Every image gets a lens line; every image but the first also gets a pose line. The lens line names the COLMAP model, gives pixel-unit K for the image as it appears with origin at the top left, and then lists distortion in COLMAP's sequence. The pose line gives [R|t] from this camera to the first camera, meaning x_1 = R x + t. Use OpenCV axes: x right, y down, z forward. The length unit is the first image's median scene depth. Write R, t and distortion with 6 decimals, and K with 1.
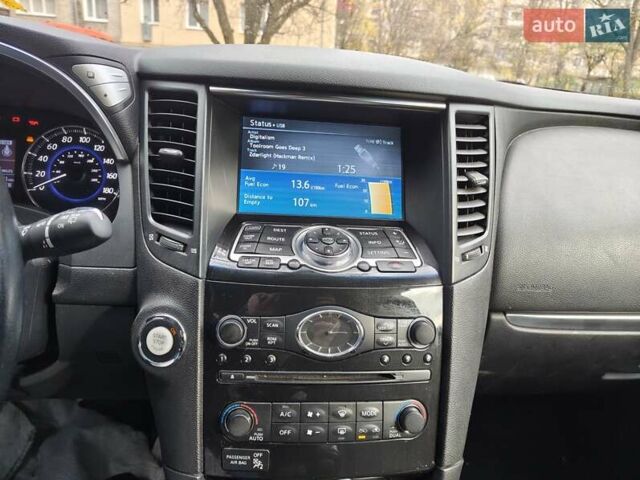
lens RADIAL K [[446.3, 0, 321.2], [0, 446.3, 242.2], [0, 0, 1]] dist [0.051427, -0.062276]
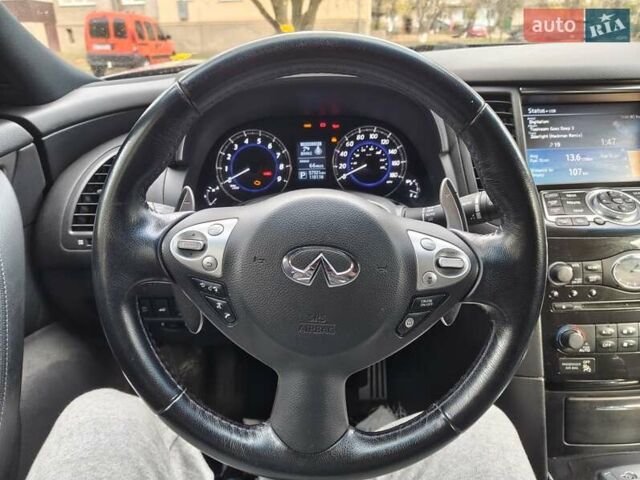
lens RADIAL K [[451.9, 0, 317.8], [0, 451.9, 239.1], [0, 0, 1]] dist [0.053979, -0.073660]
pose [[0.994113, -0.066083, -0.085868, -0.655611], [0.071676, 0.995388, 0.063765, -0.034982], [0.081258, -0.069544, 0.994264, -0.334199]]
